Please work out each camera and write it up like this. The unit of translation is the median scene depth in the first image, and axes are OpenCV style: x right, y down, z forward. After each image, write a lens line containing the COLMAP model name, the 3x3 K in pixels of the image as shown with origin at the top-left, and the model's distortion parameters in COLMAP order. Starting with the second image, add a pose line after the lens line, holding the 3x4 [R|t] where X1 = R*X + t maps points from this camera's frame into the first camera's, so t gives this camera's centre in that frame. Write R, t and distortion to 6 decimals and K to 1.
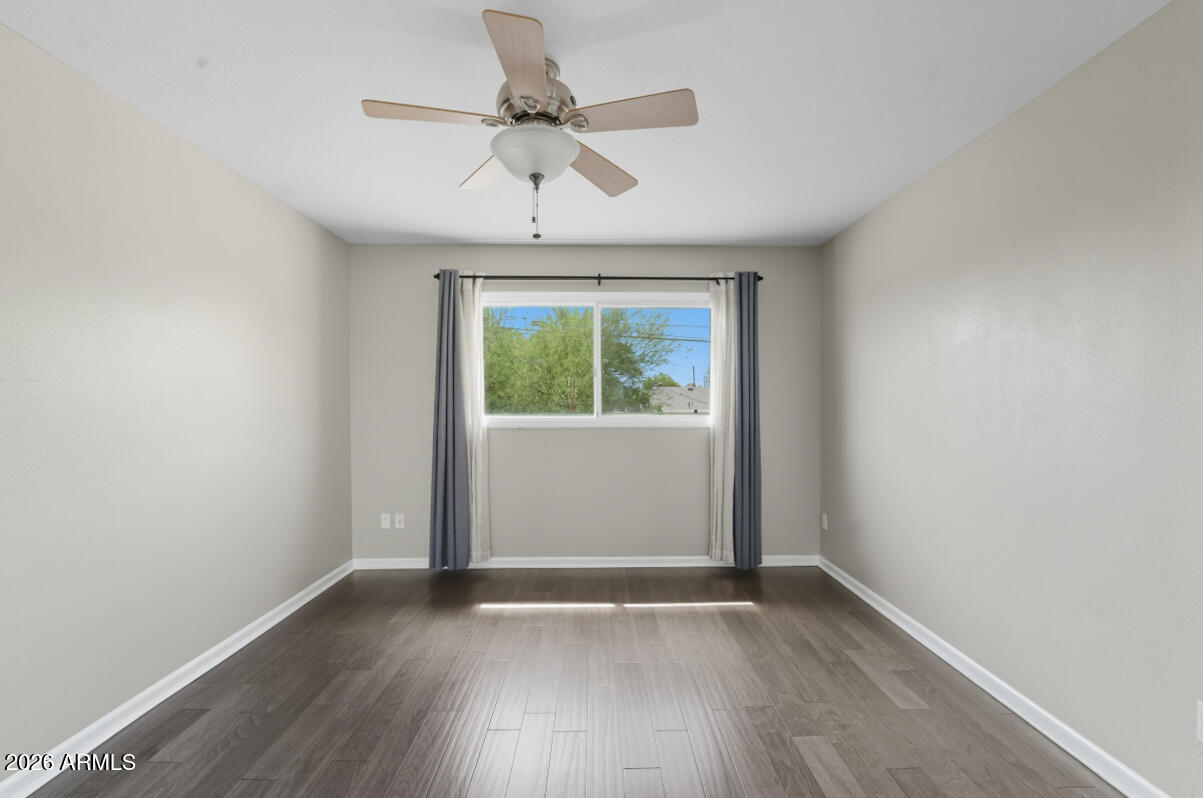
lens RADIAL K [[495.9, 0, 604.2], [0, 495.9, 399.3], [0, 0, 1]] dist [-0.022633, 0.000034]
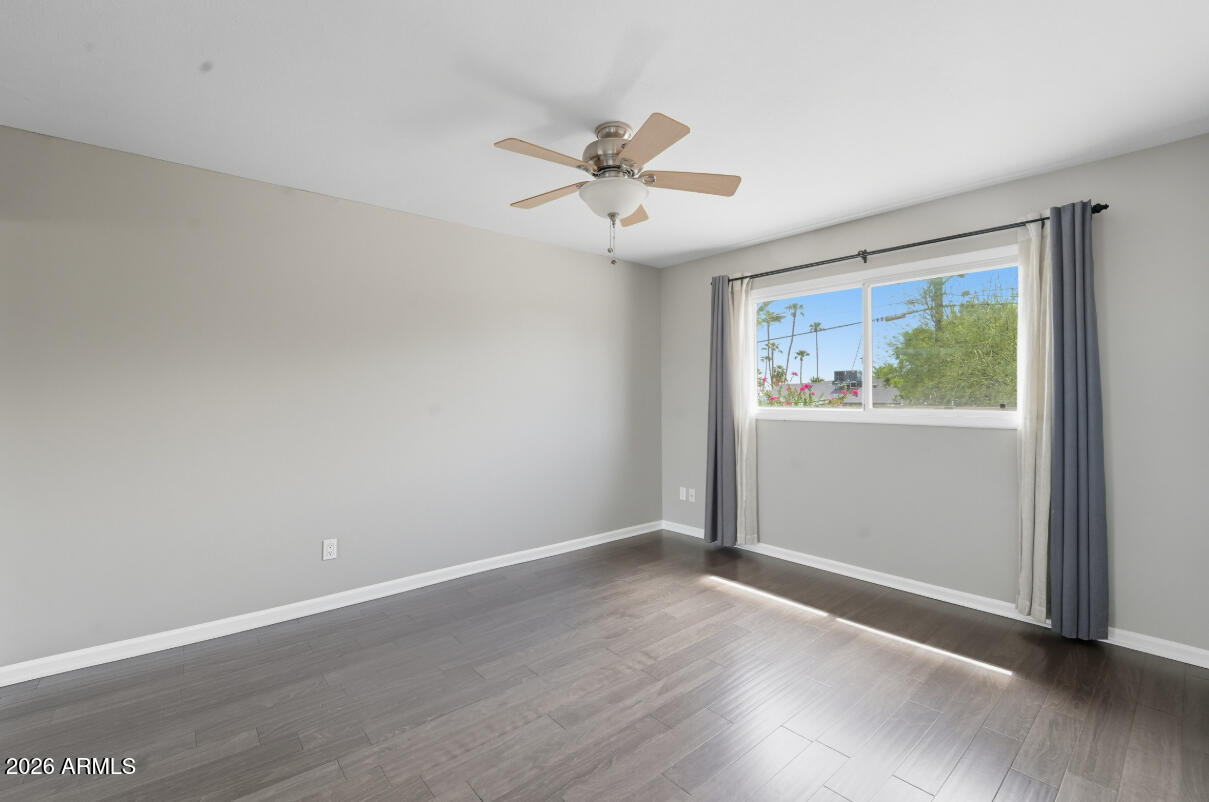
lens RADIAL K [[470.2, 0, 571.4], [0, 470.2, 389.1], [0, 0, 1]] dist [-0.020340, 0.000136]
pose [[0.654478, -0.008323, -0.756036, 0.299160], [0.003740, 0.999963, -0.007770, 0.001130], [0.756072, 0.002258, 0.654484, 0.058972]]
